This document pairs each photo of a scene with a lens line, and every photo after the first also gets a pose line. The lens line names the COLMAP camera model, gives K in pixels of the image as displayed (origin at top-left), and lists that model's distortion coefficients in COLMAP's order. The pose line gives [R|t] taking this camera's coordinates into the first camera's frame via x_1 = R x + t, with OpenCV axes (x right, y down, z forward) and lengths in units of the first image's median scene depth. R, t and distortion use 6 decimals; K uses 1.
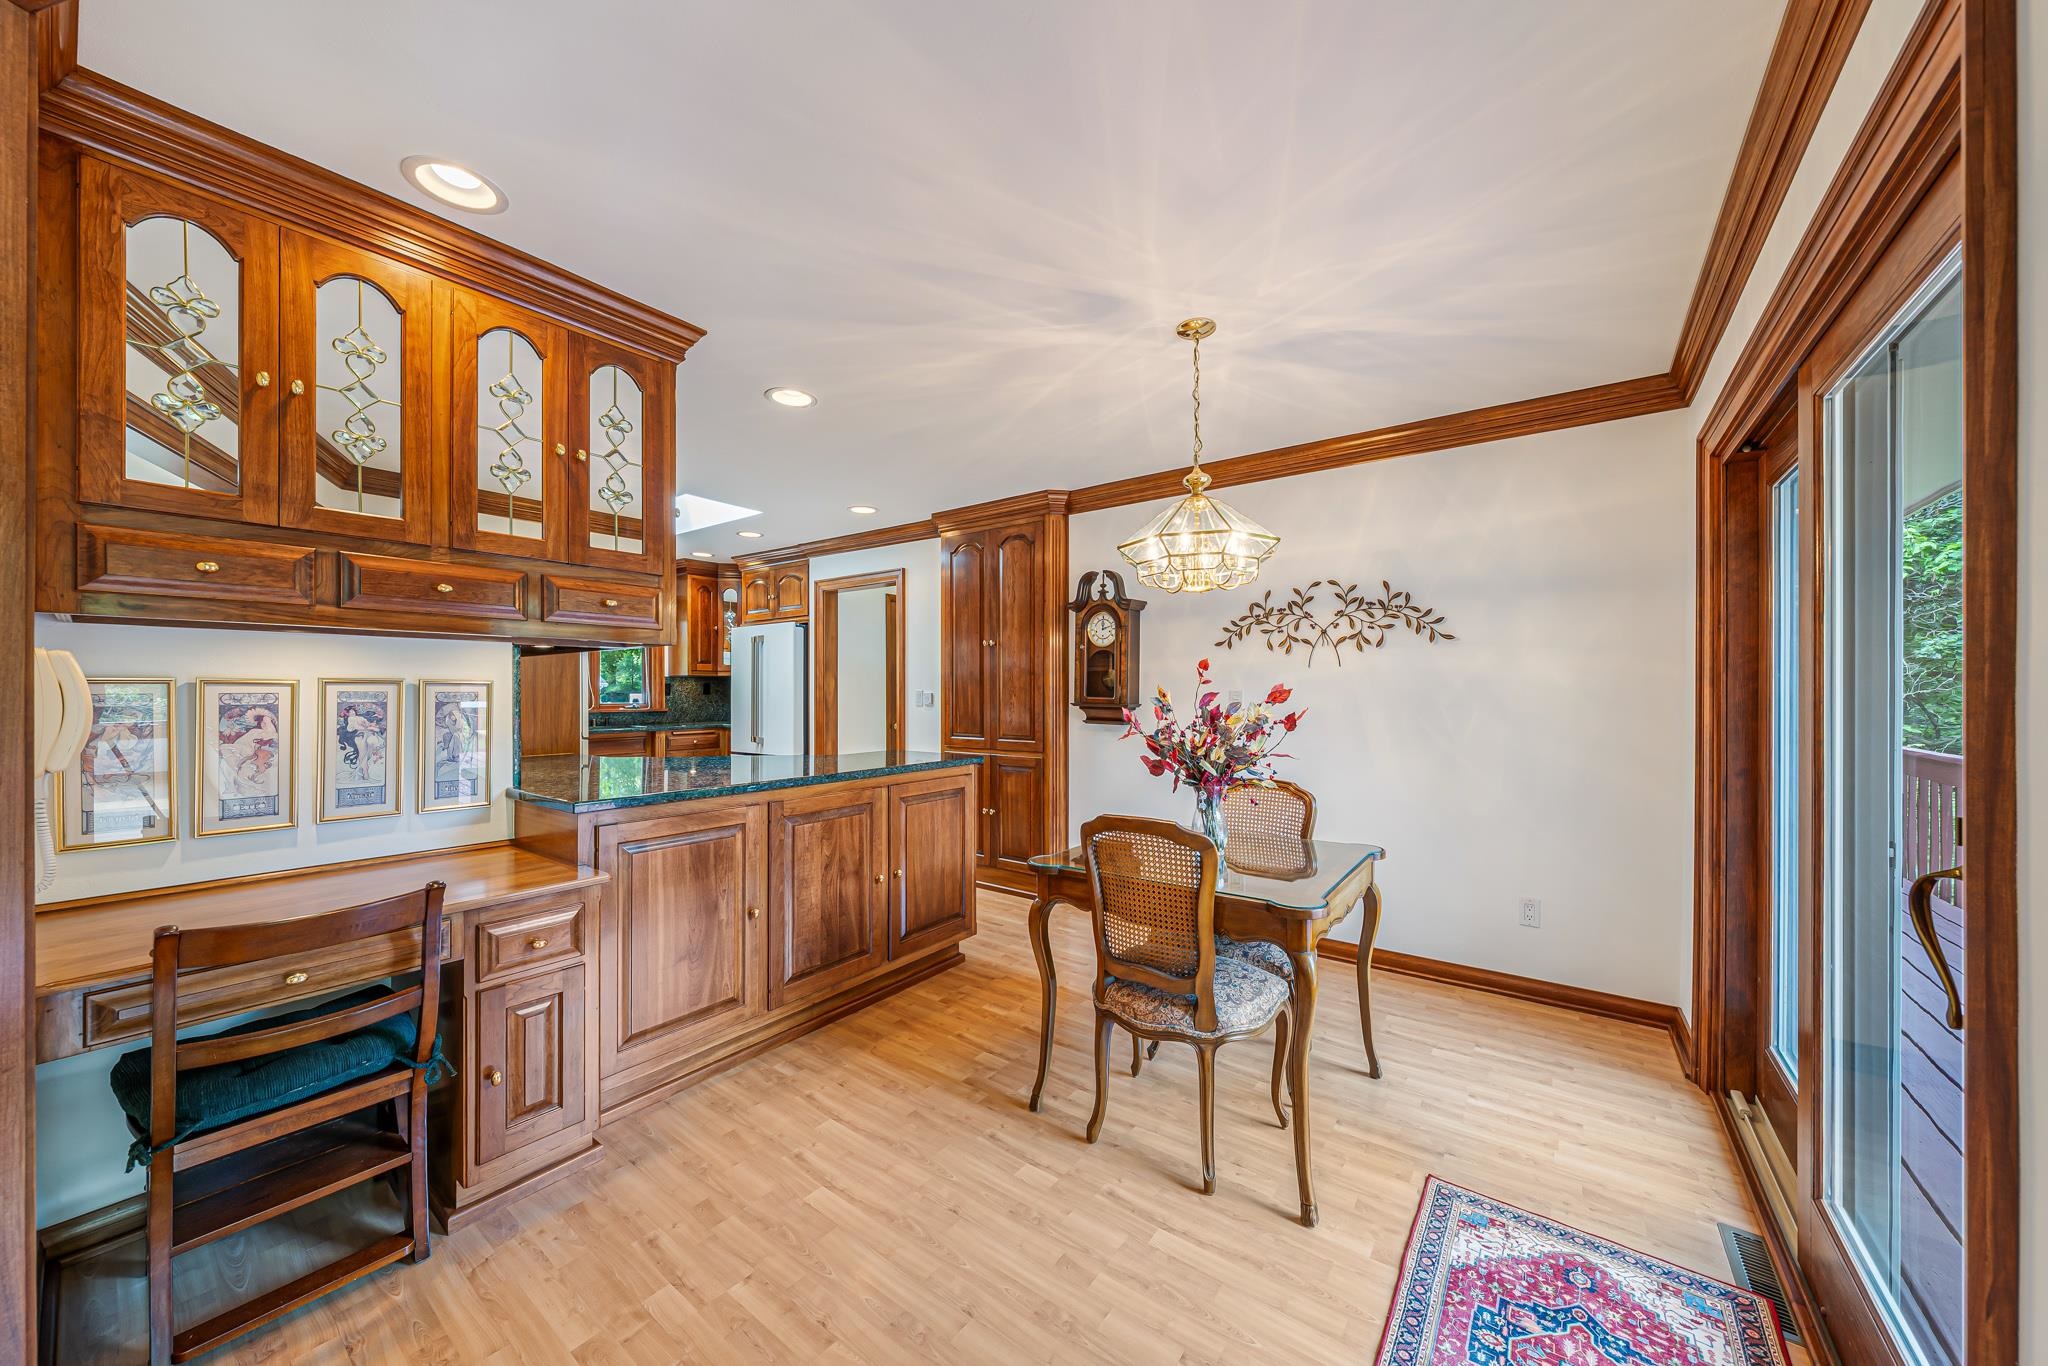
lens RADIAL K [[705.8, 0, 1027.6], [0, 705.8, 685.7], [0, 0, 1]] dist [-0.004560, -0.000238]
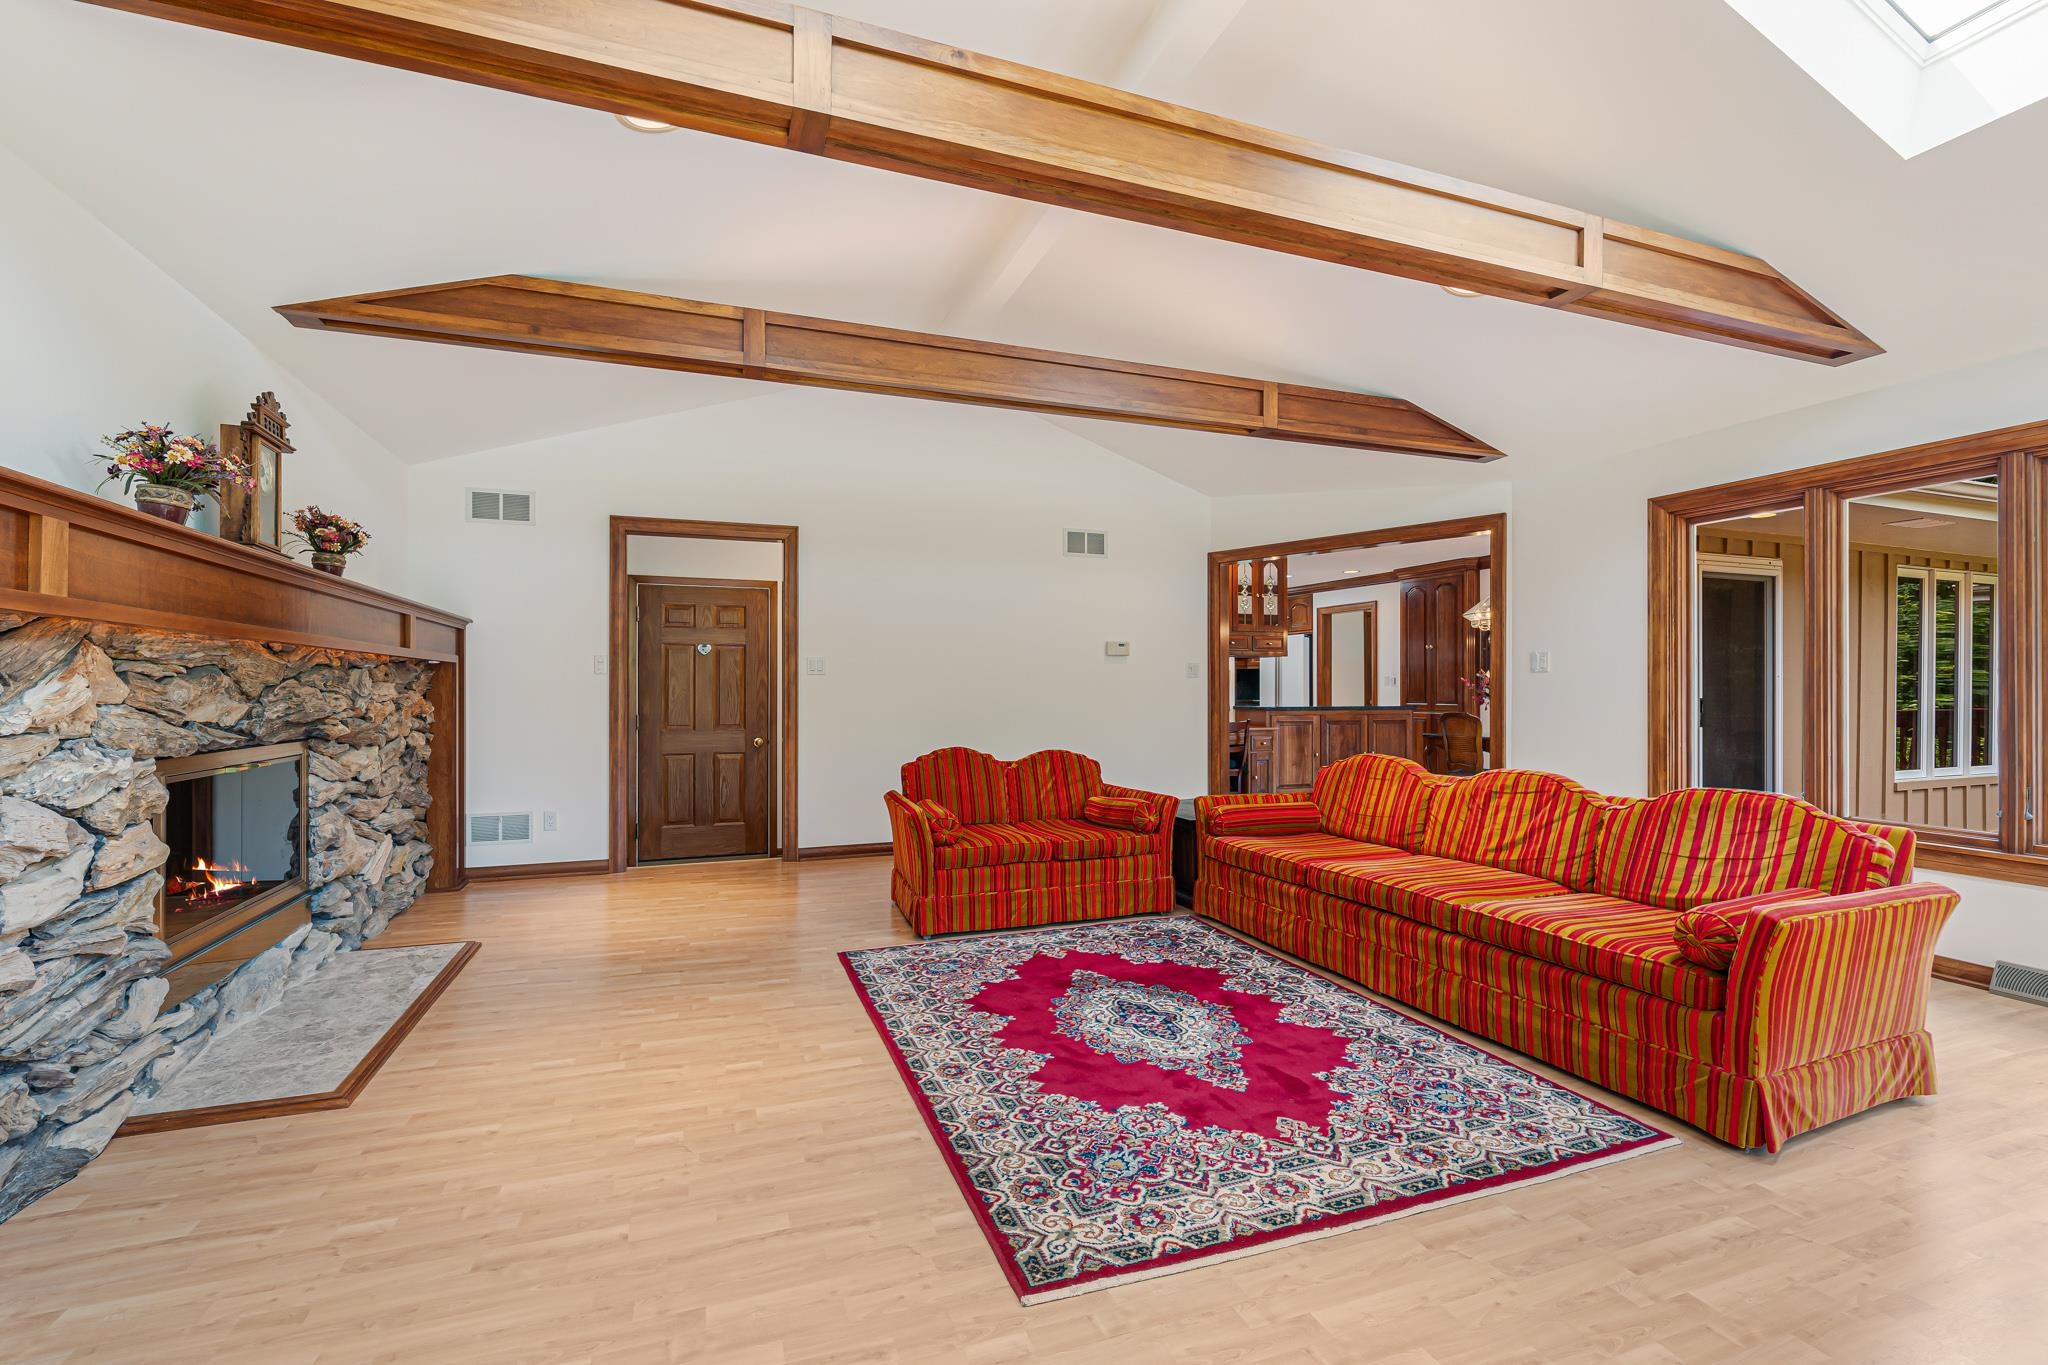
lens RADIAL K [[874.7, 0, 1026.4], [0, 874.7, 686.0], [0, 0, 1]] dist [0.000010, -0.000172]
pose [[0.848377, -0.001762, -0.529390, 0.434110], [0.003381, 0.999992, 0.002088, 0.045127], [0.529382, -0.003561, 0.848376, -2.374168]]
